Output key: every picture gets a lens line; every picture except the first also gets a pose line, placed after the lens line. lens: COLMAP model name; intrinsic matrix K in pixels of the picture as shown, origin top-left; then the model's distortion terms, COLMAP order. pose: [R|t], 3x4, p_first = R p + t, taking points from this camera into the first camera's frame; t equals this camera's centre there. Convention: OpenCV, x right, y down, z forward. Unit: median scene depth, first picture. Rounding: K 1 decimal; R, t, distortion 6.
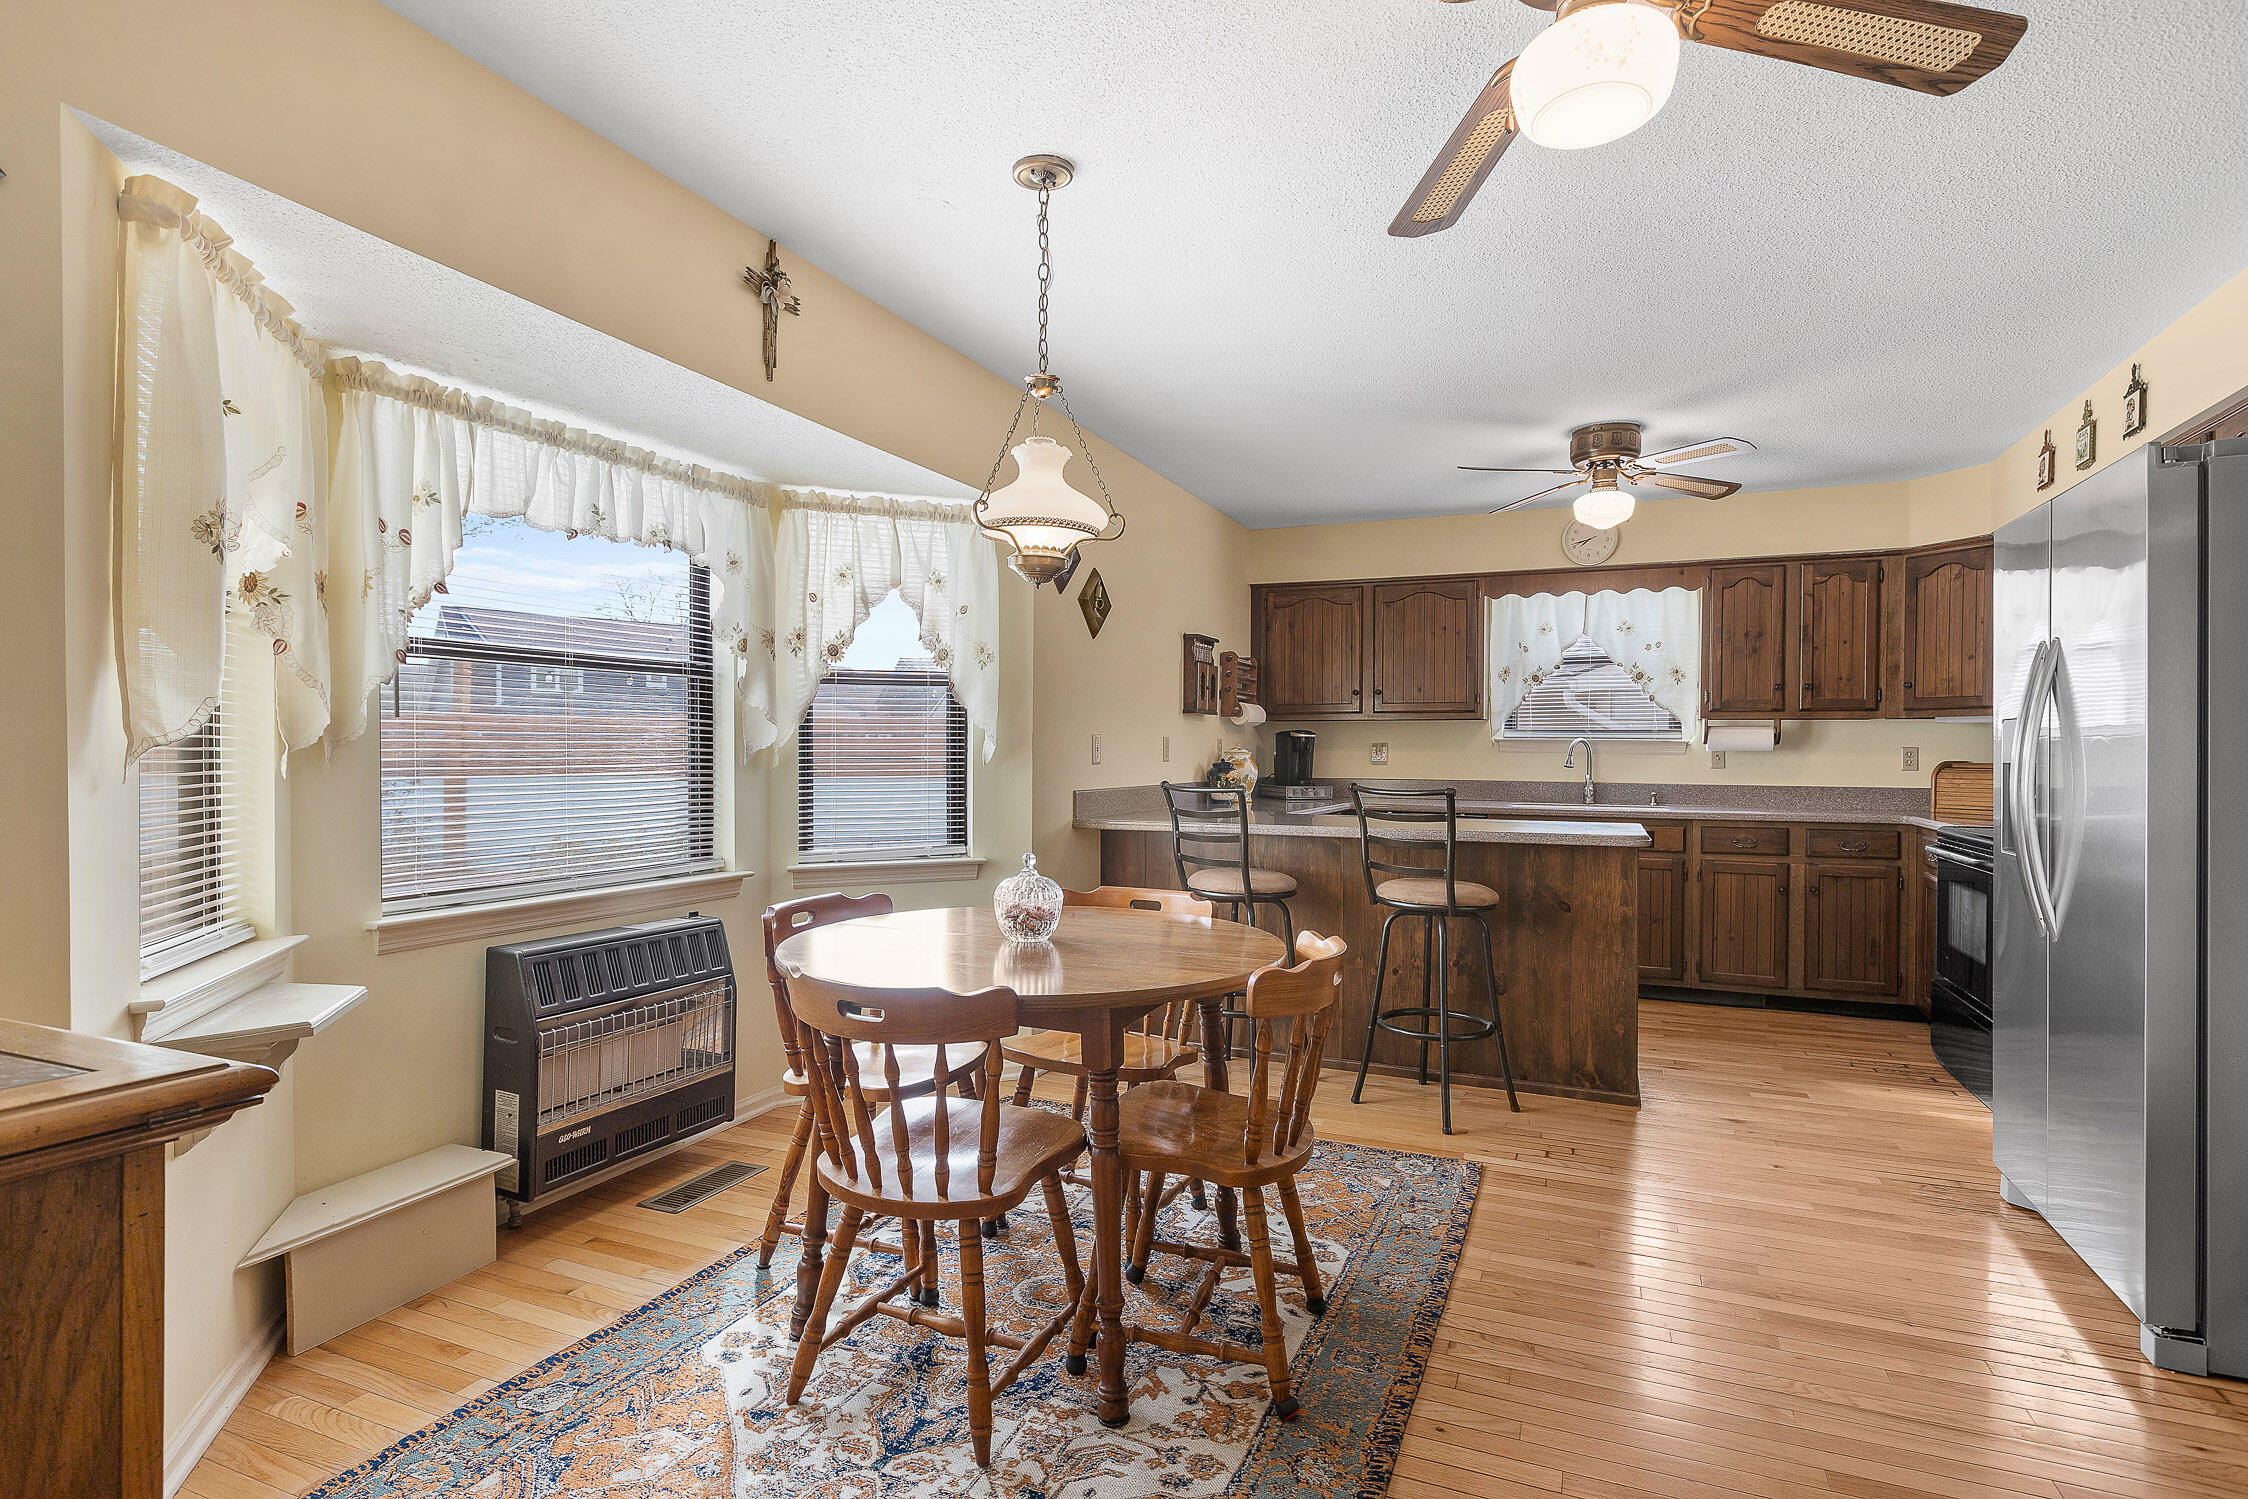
lens RADIAL K [[1129.0, 0, 1121.8], [0, 1129.0, 762.4], [0, 0, 1]] dist [-0.002492, 0.002036]
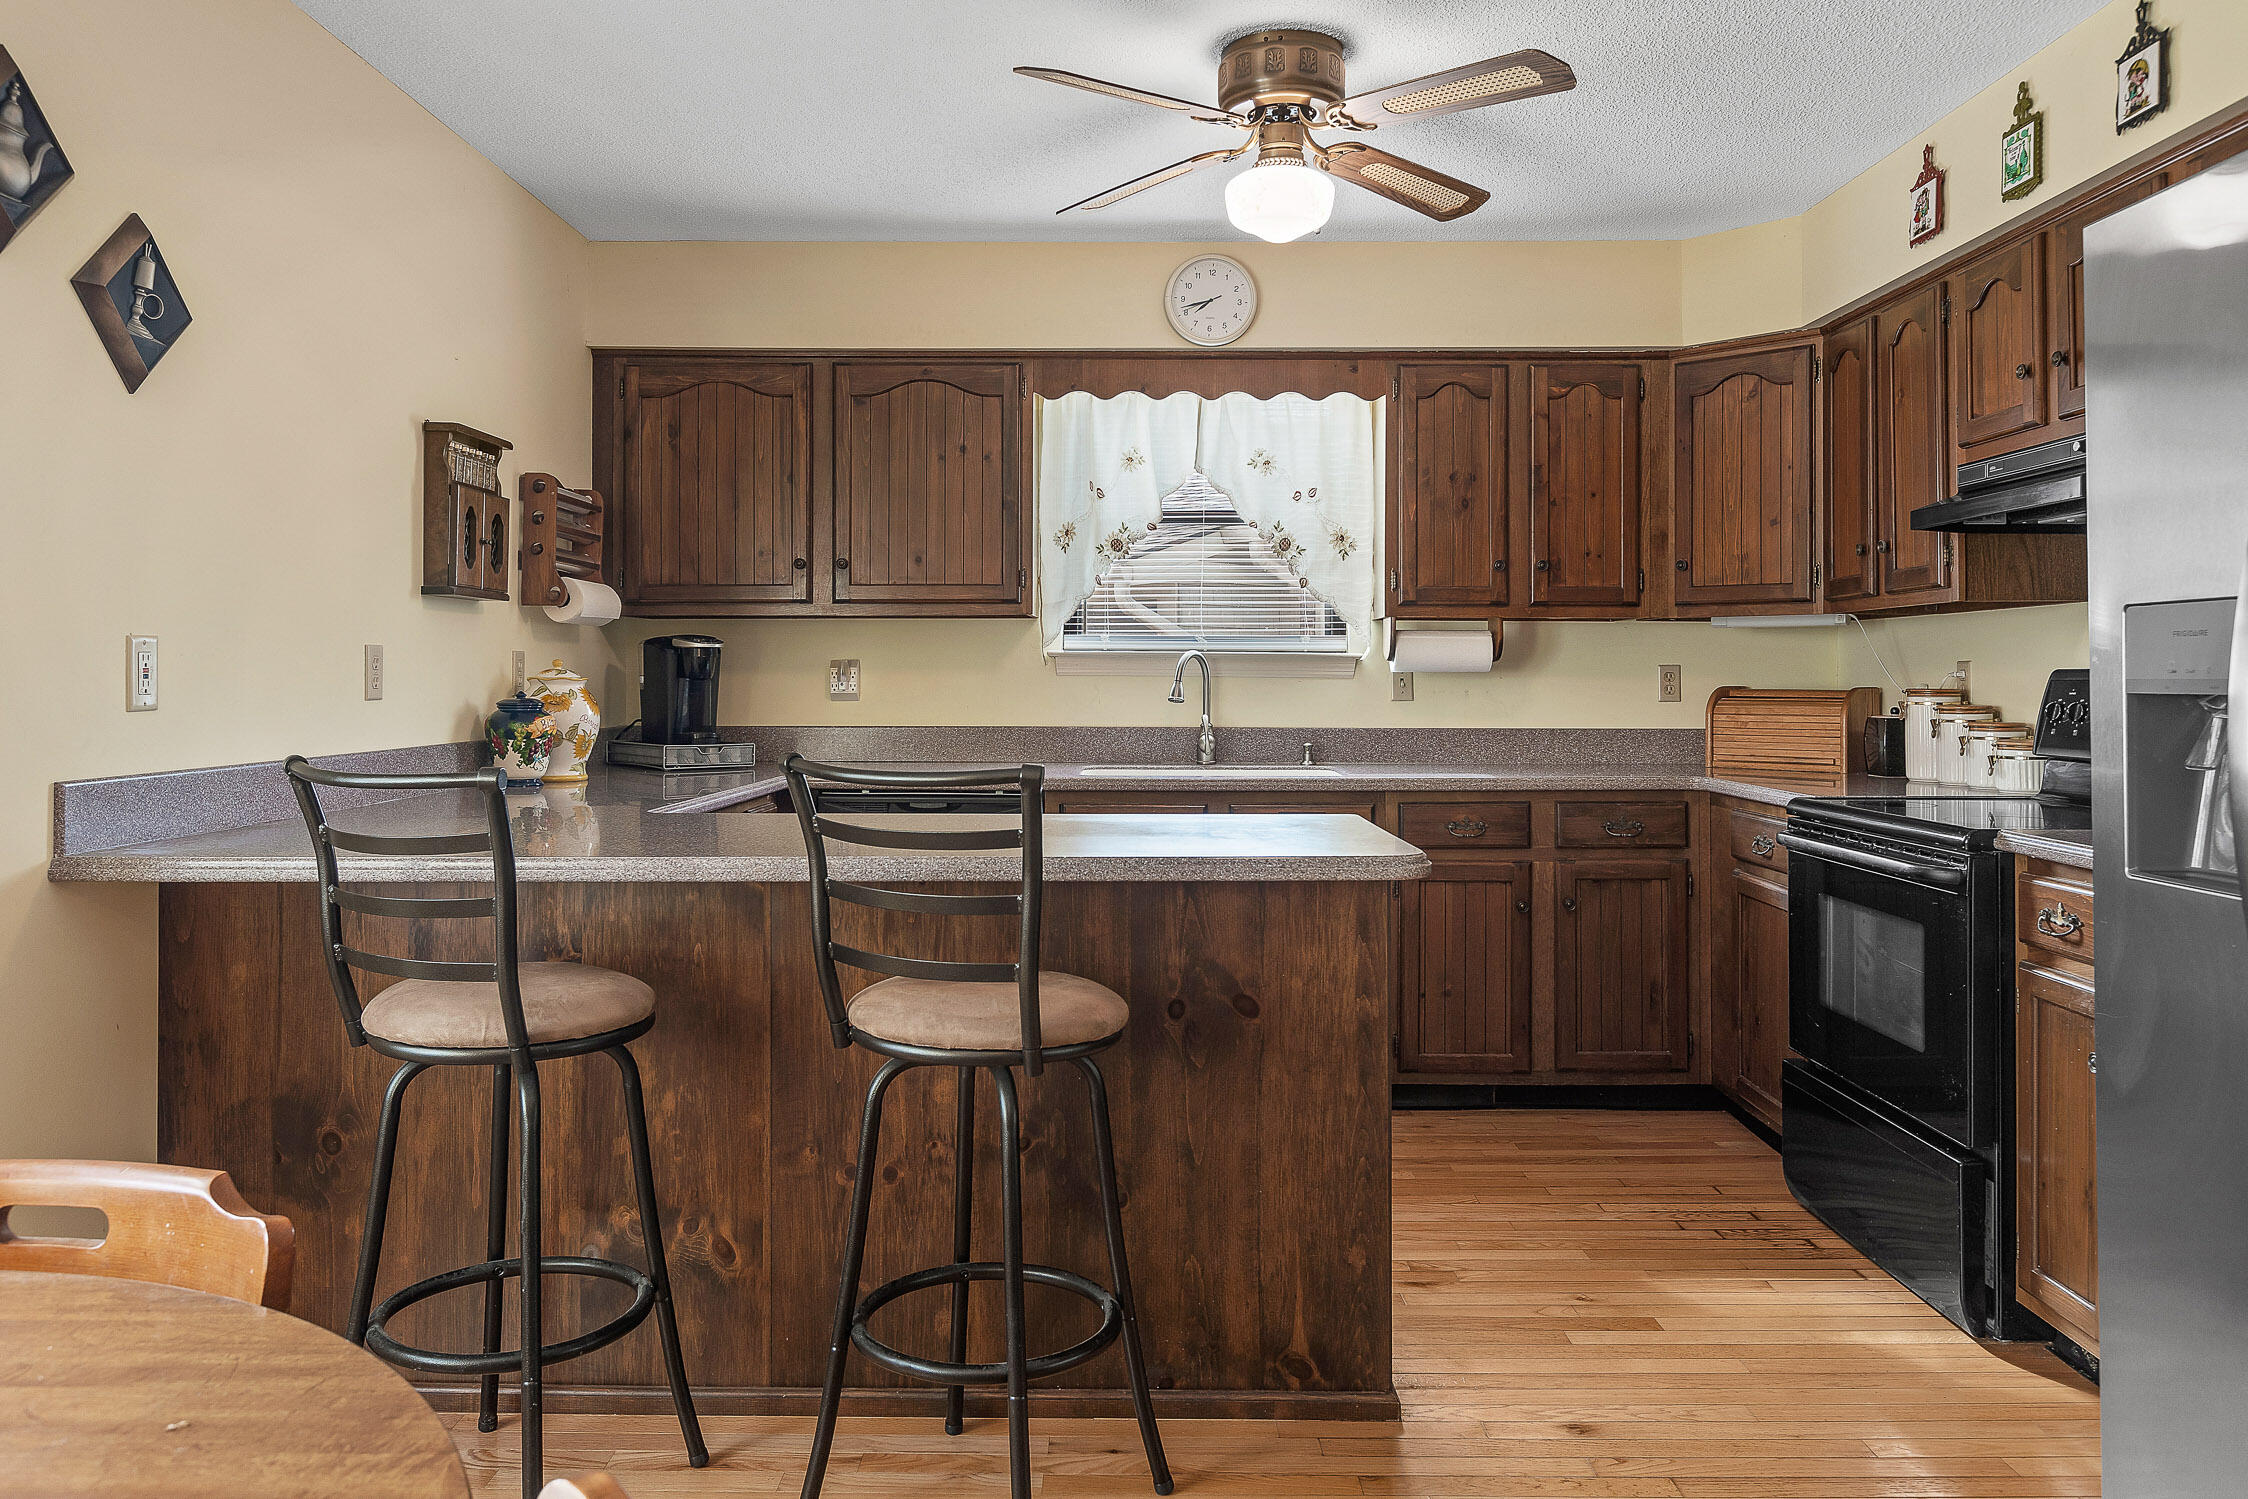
lens RADIAL K [[1602.0, 0, 1137.9], [0, 1602.0, 655.9], [0, 0, 1]] dist [-0.000181, 0.000334]
pose [[0.916730, 0.000272, 0.399508, 0.063369], [0.008417, 0.999765, -0.019995, -0.003093], [-0.399419, 0.021692, 0.916512, 0.300395]]
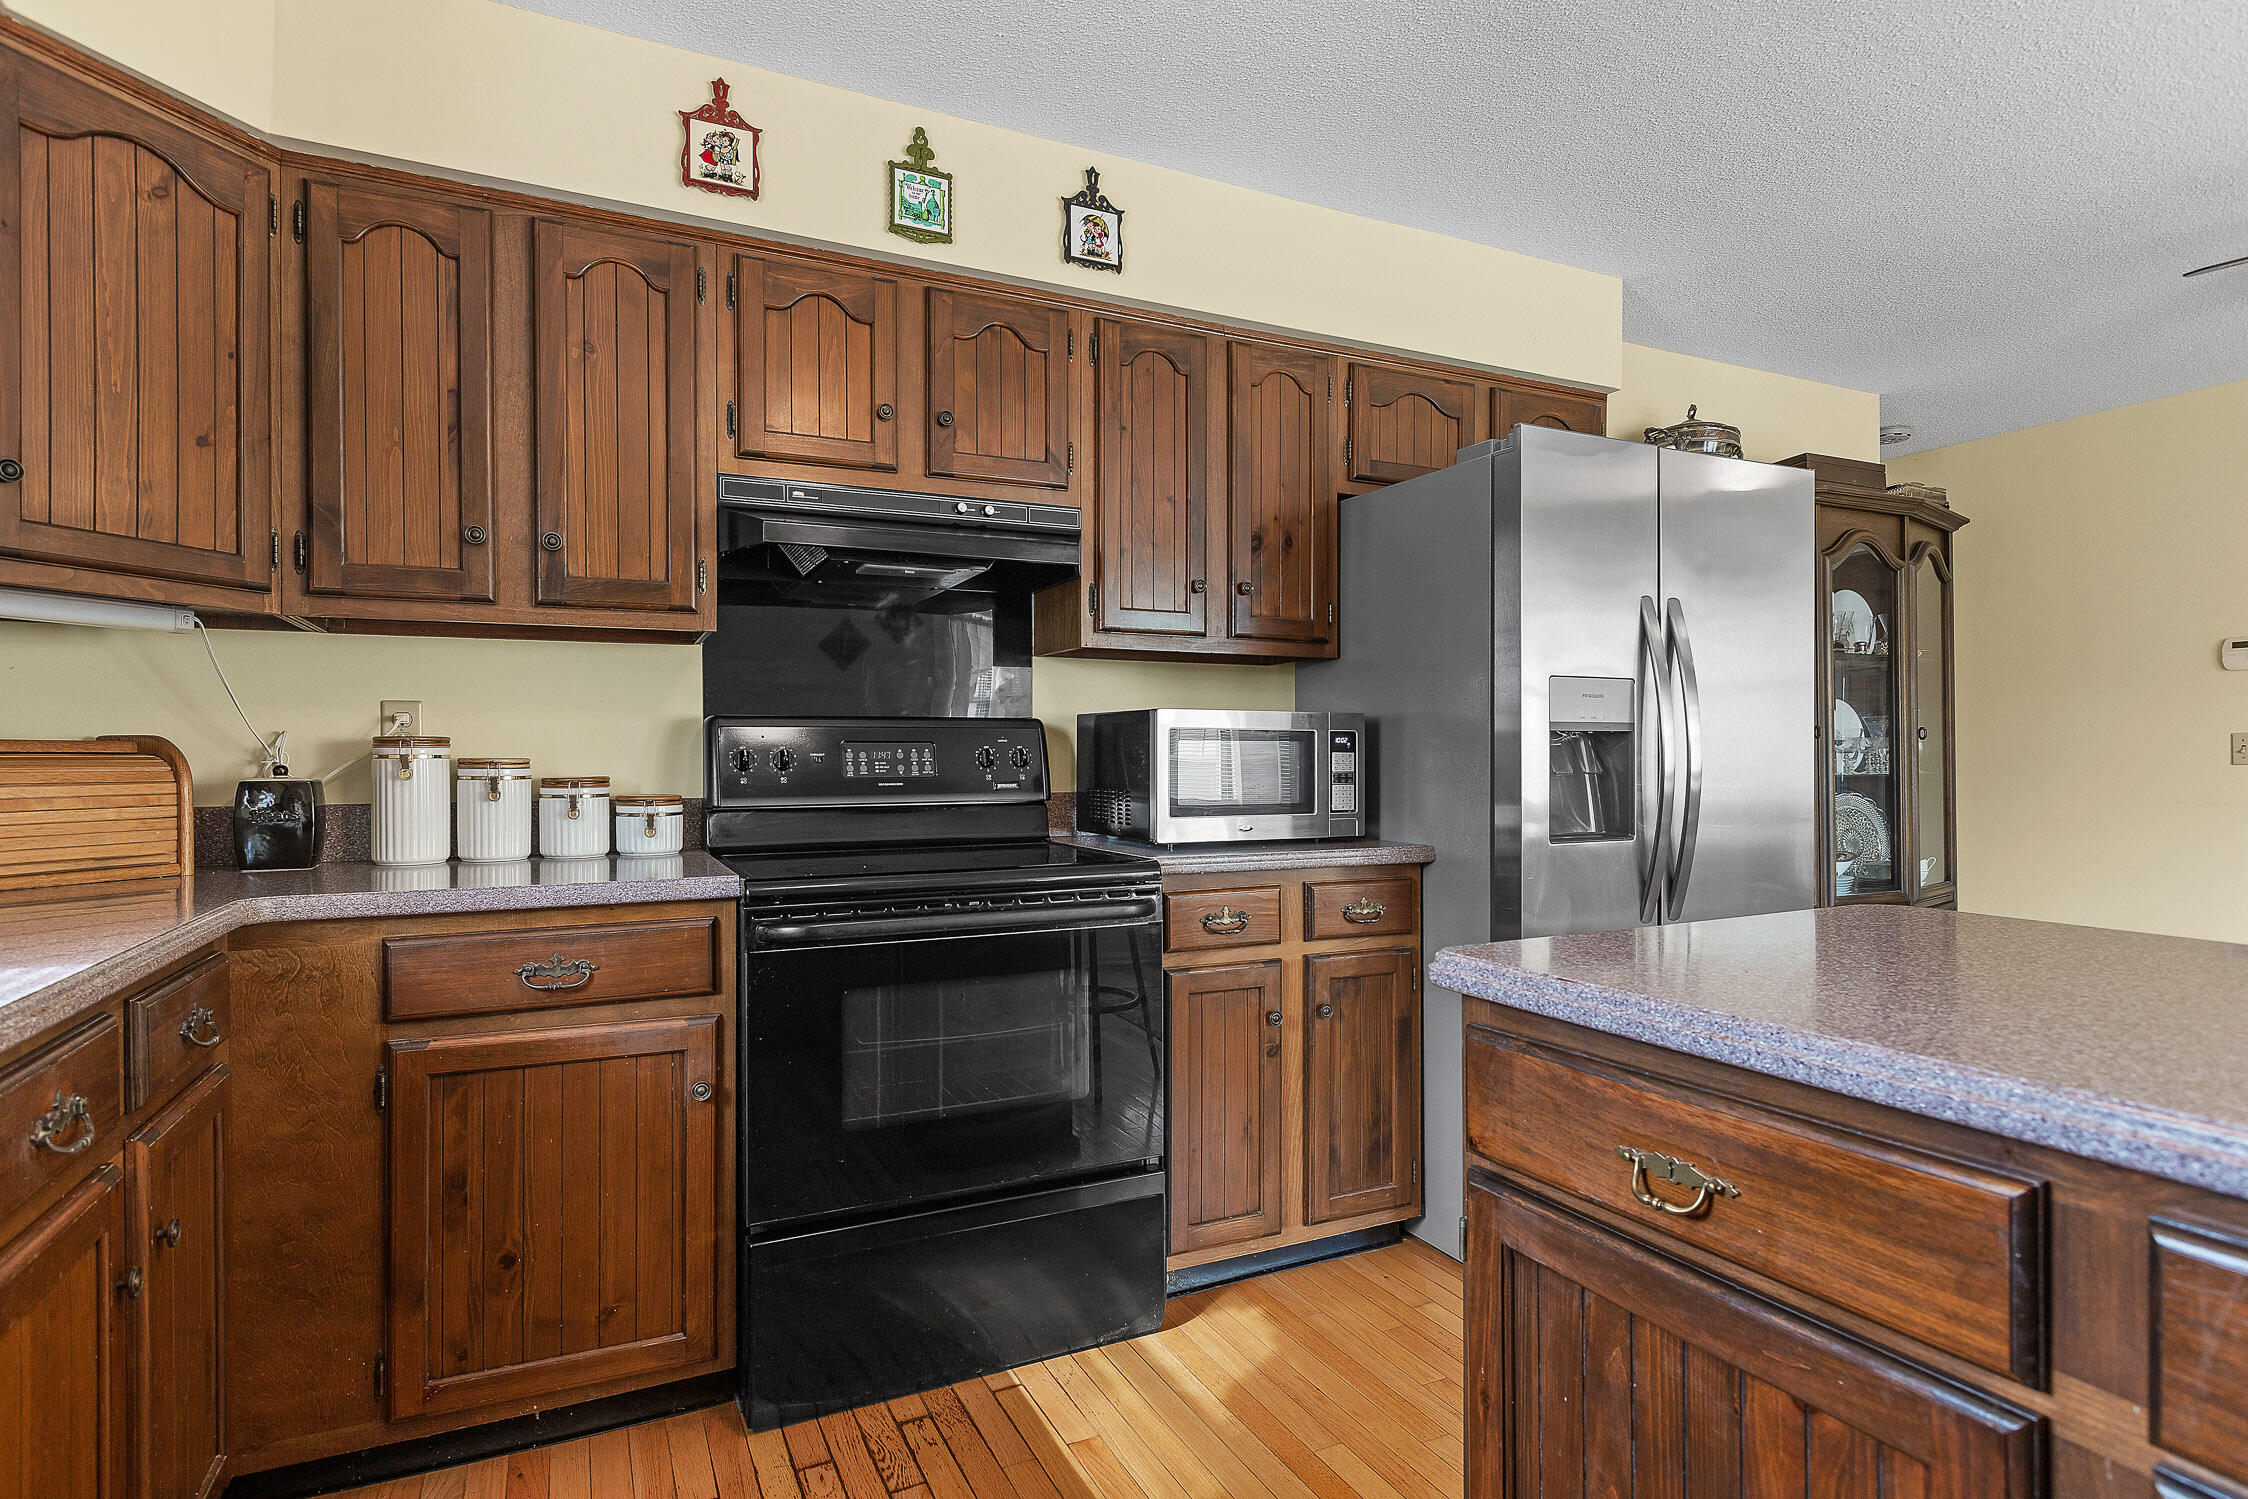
lens RADIAL K [[1171.5, 0, 1124.0], [0, 1171.5, 749.5], [0, 0, 1]] dist [0.000047, 0.000073]
pose [[-0.760012, -0.001855, 0.649906, 0.269375], [0.003778, 0.999966, 0.007273, 0.003147], [-0.649898, 0.007983, -0.759979, 1.021013]]
